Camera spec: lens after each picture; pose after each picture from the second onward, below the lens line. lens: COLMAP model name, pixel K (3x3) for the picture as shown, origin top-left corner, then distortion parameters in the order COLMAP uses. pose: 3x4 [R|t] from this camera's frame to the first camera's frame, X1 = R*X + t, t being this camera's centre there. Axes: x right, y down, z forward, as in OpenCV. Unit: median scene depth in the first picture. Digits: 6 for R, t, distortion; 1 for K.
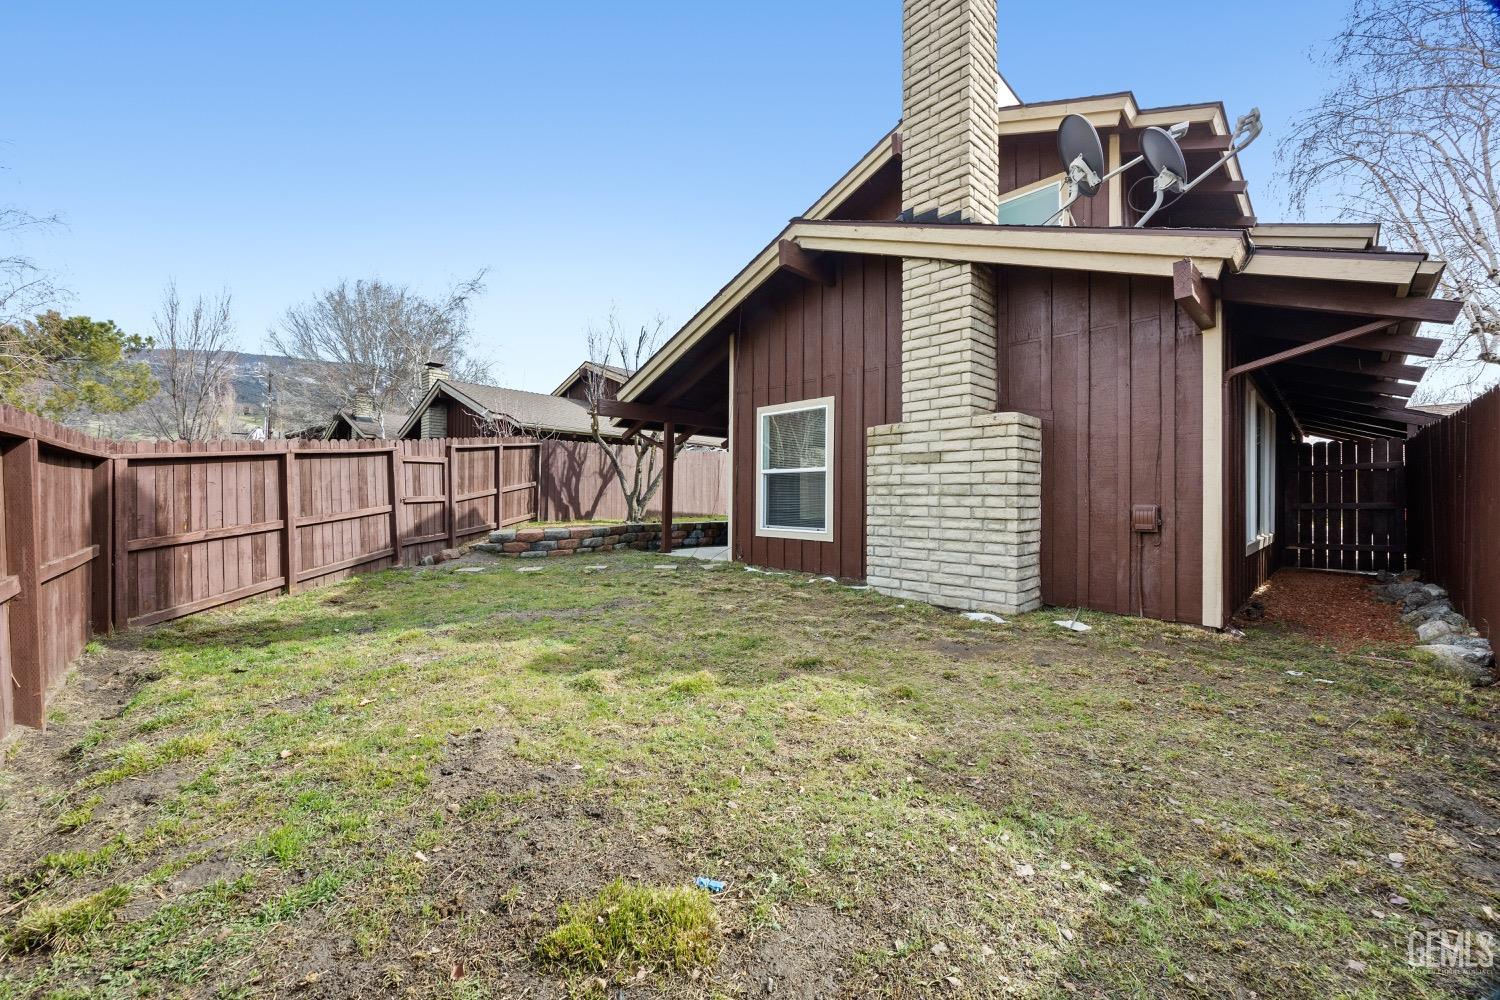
lens RADIAL K [[565.7, 0, 740.7], [0, 565.7, 499.4], [0, 0, 1]] dist [-0.003151, -0.000278]
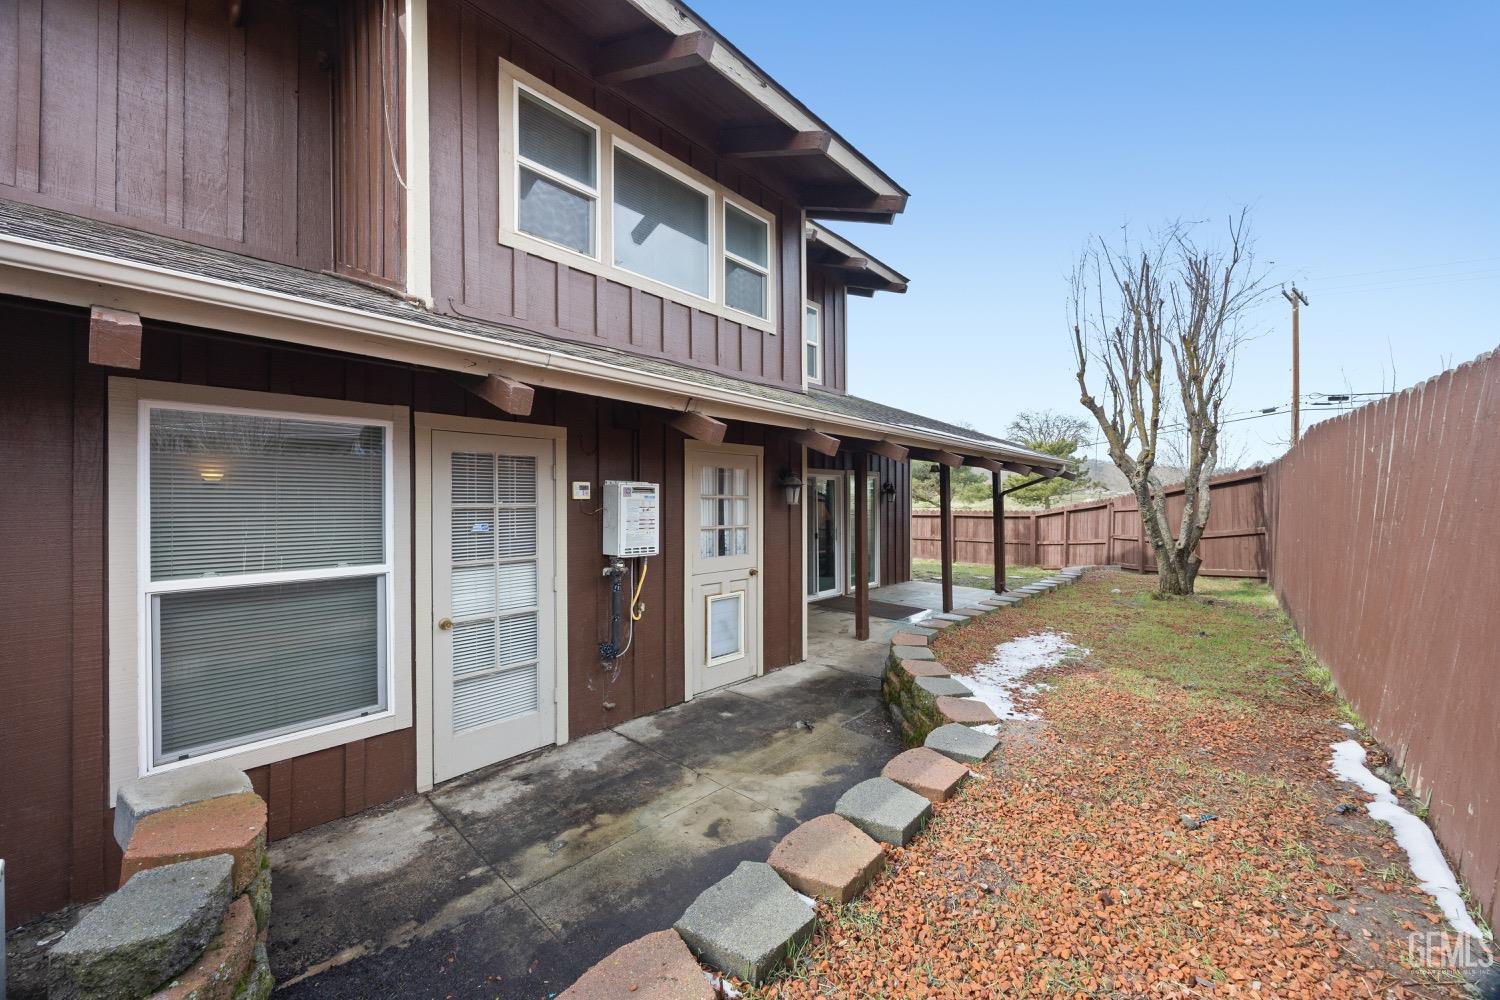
lens RADIAL K [[565.7, 0, 740.7], [0, 565.7, 499.4], [0, 0, 1]] dist [-0.003151, -0.000278]
pose [[-0.998741, 0.002637, -0.050094, 0.571905], [0.002618, 0.999996, 0.000426, -0.122772], [0.050095, 0.000294, -0.998744, 2.938358]]
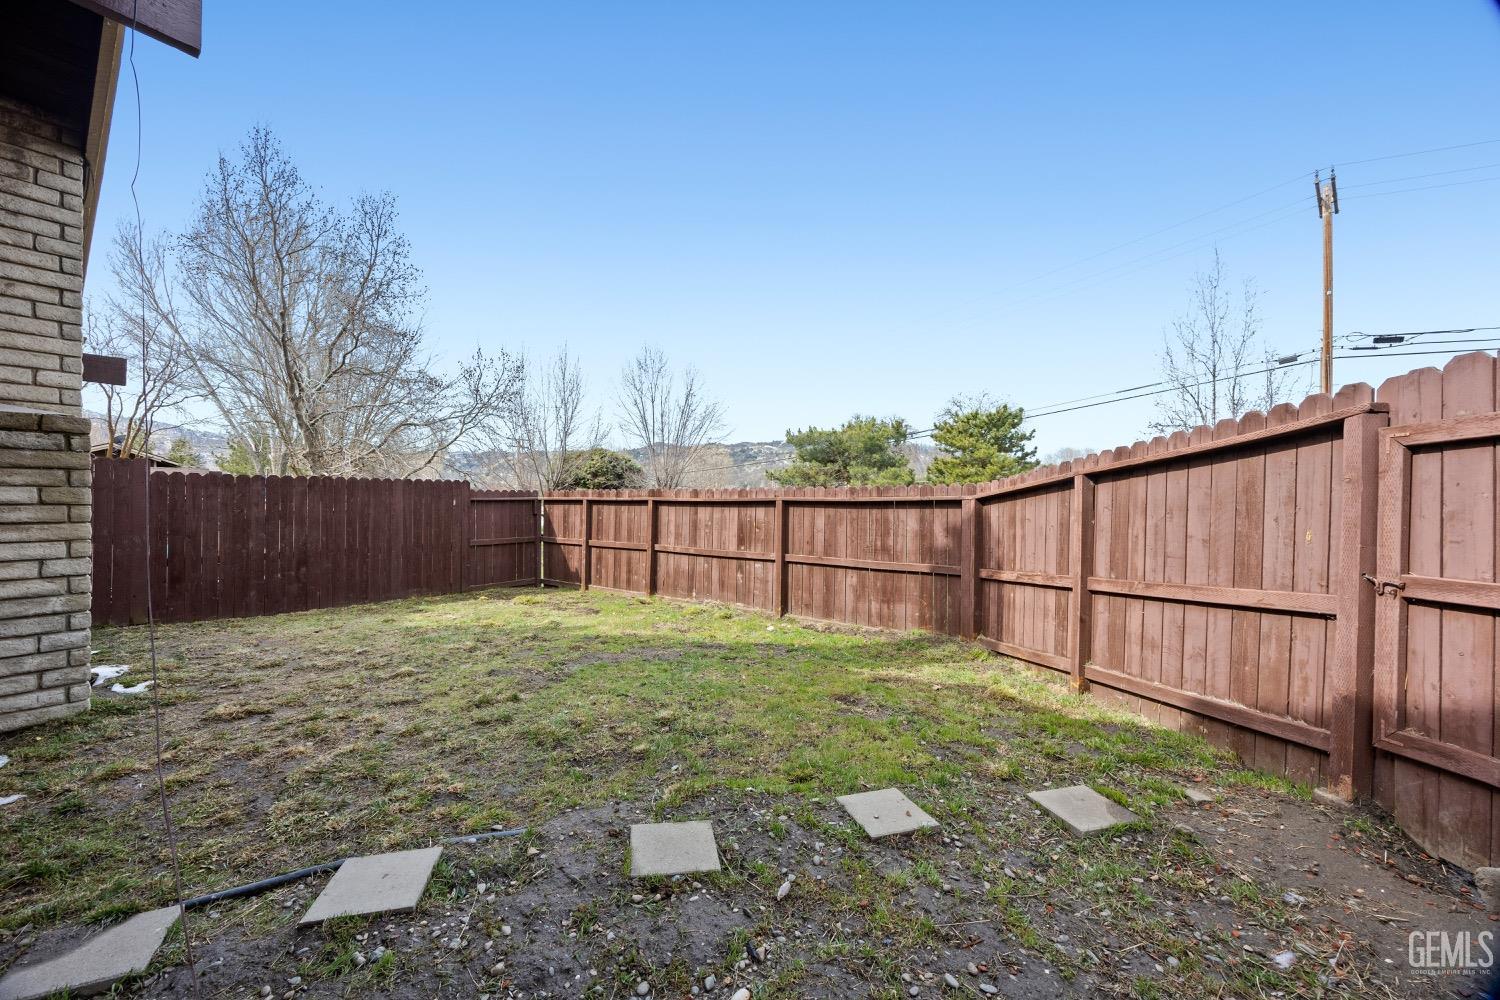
lens RADIAL K [[565.7, 0, 740.7], [0, 565.7, 499.4], [0, 0, 1]] dist [-0.003151, -0.000278]
pose [[-0.988741, -0.000473, -0.149639, -0.286045], [-0.001068, 0.999992, 0.003895, -0.051329], [0.149636, 0.004011, -0.988733, 1.452359]]
